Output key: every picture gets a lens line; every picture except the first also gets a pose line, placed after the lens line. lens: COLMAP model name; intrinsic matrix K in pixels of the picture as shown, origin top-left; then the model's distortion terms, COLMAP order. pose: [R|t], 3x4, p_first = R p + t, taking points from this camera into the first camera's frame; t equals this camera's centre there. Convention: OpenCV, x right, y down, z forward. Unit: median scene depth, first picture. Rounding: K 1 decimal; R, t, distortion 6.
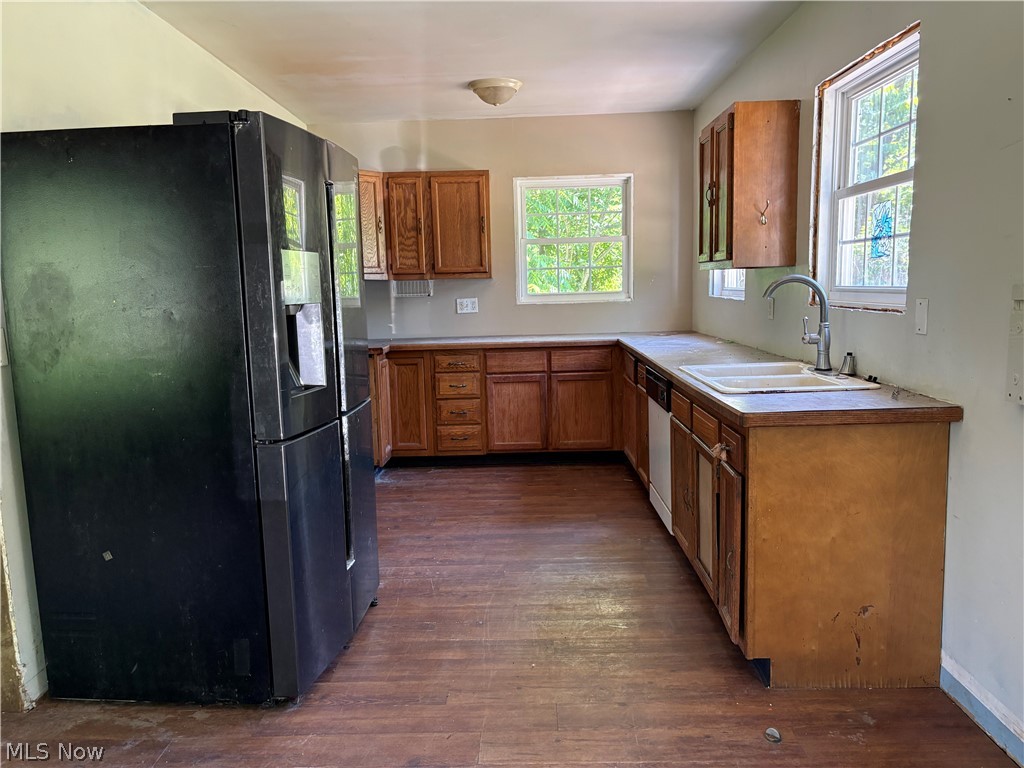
lens RADIAL K [[778.4, 0, 517.0], [0, 778.4, 385.9], [0, 0, 1]] dist [0.114193, -0.141834]
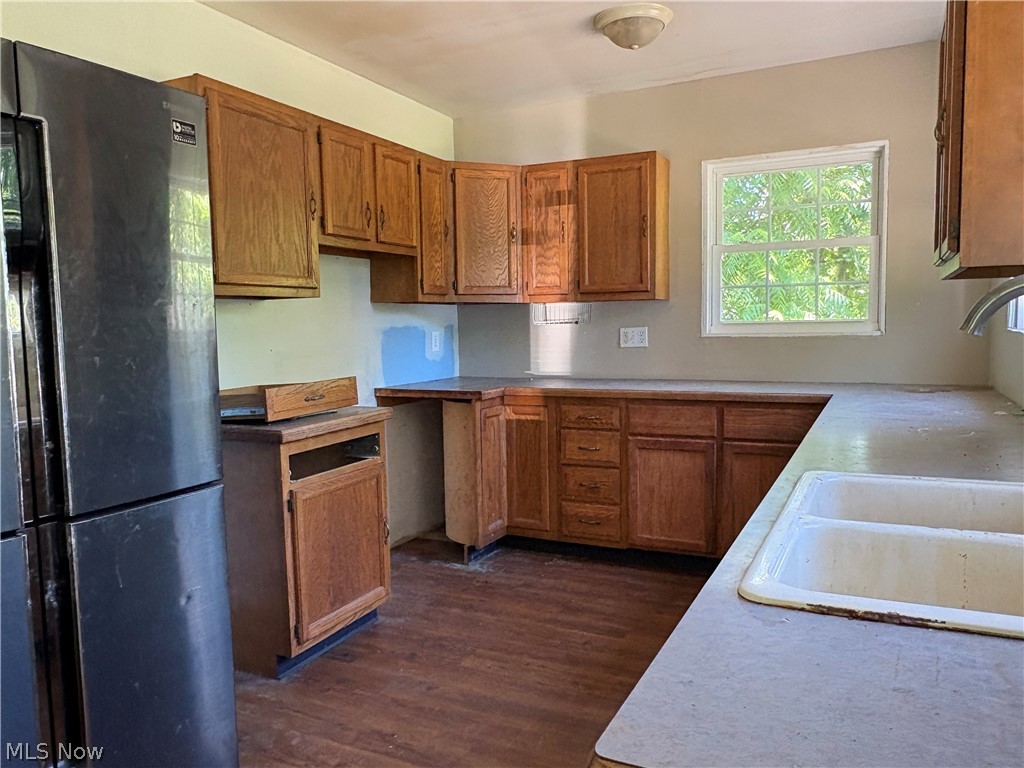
lens RADIAL K [[765.3, 0, 508.4], [0, 765.3, 383.0], [0, 0, 1]] dist [-0.000887, -0.001373]
pose [[0.899344, 0.042747, -0.435148, 0.160485], [-0.061983, 0.997623, -0.030102, -0.034118], [0.432826, 0.054044, 0.899856, 0.331406]]
